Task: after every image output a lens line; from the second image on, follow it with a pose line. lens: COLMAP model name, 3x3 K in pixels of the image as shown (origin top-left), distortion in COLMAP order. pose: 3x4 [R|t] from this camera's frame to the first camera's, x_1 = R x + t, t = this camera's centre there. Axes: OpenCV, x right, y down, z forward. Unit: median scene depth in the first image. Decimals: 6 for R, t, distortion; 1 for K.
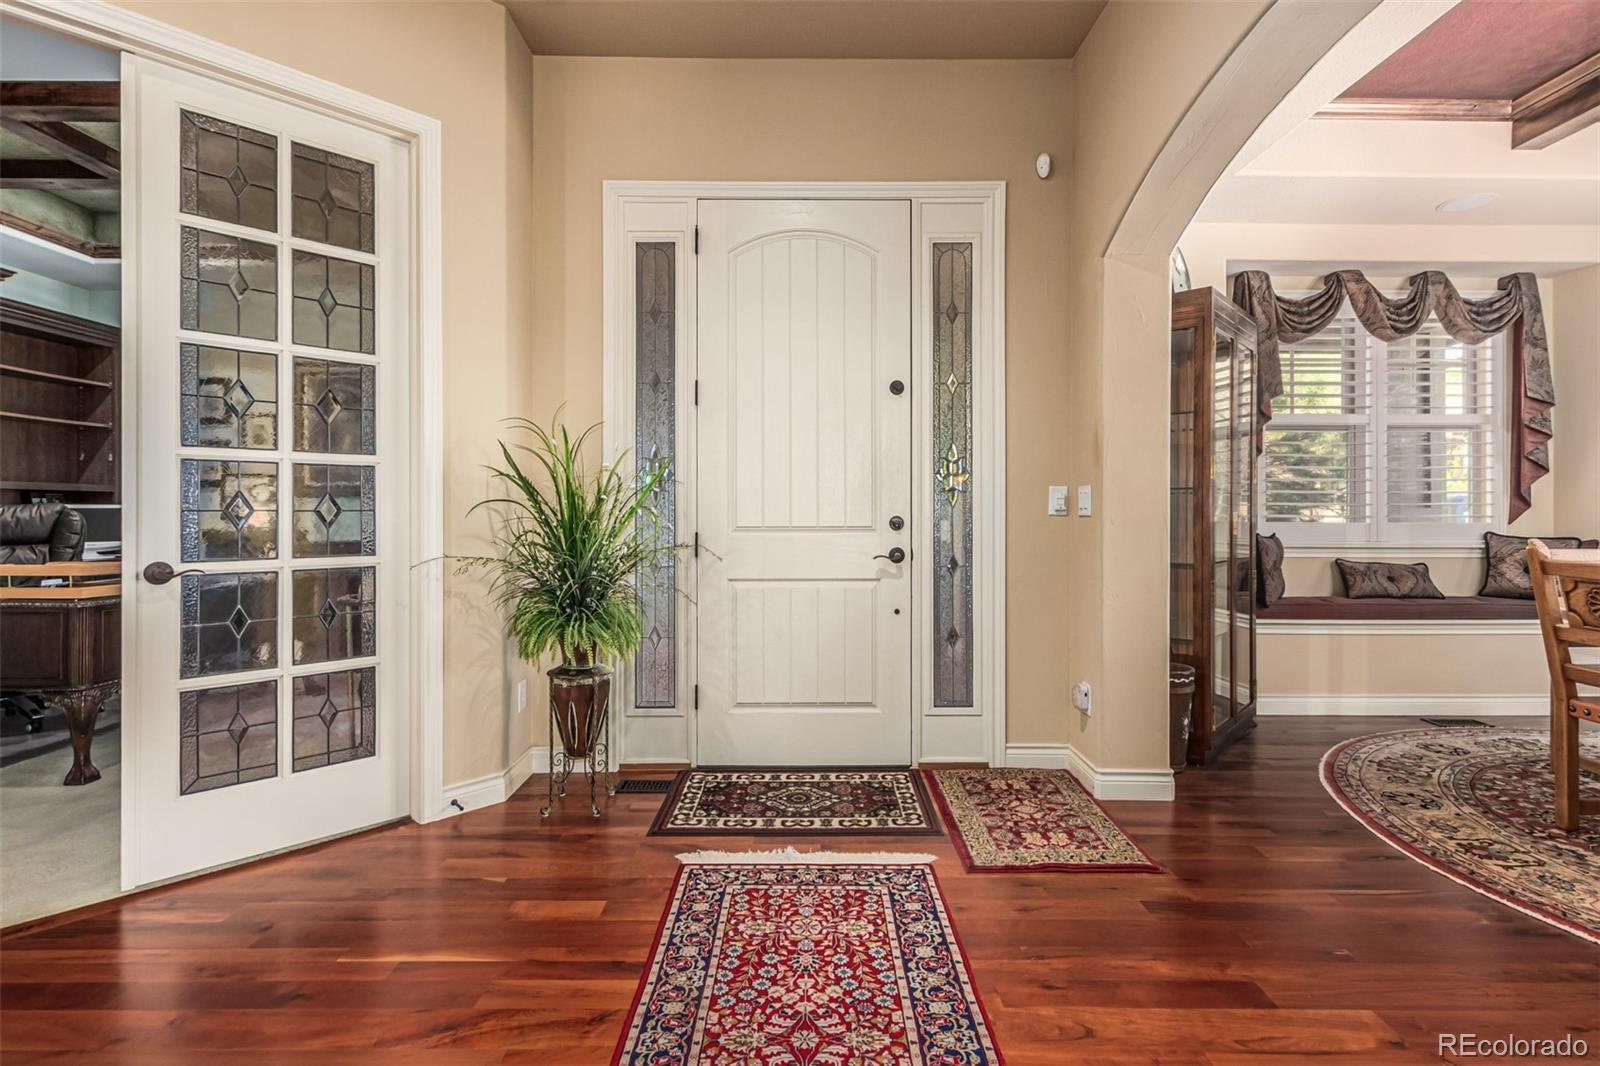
lens RADIAL K [[781.4, 0, 780.0], [0, 781.4, 514.6], [0, 0, 1]] dist [0.004425, -0.002611]
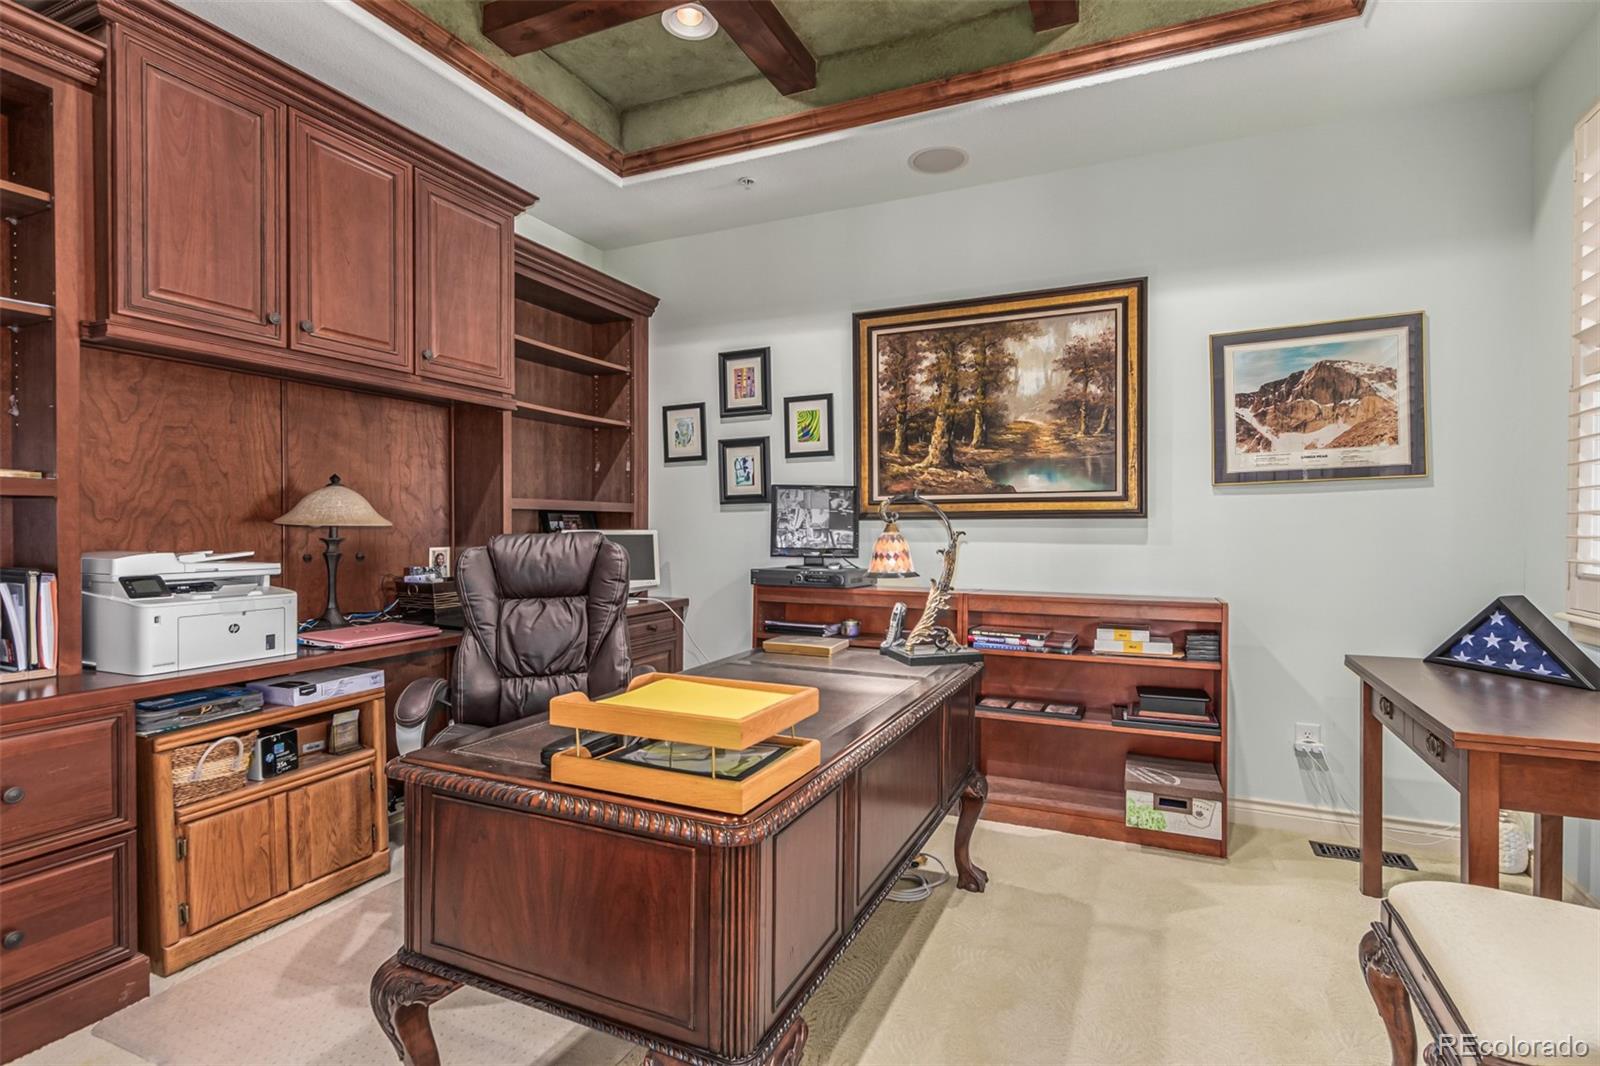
lens RADIAL K [[781.4, 0, 803.8], [0, 781.4, 538.7], [0, 0, 1]] dist [0.004425, -0.002611]
pose [[0.916240, 0.005324, -0.400593, -0.342699], [-0.000061, 0.999914, 0.013152, -0.011348], [0.400629, -0.012026, 0.916162, 0.324381]]
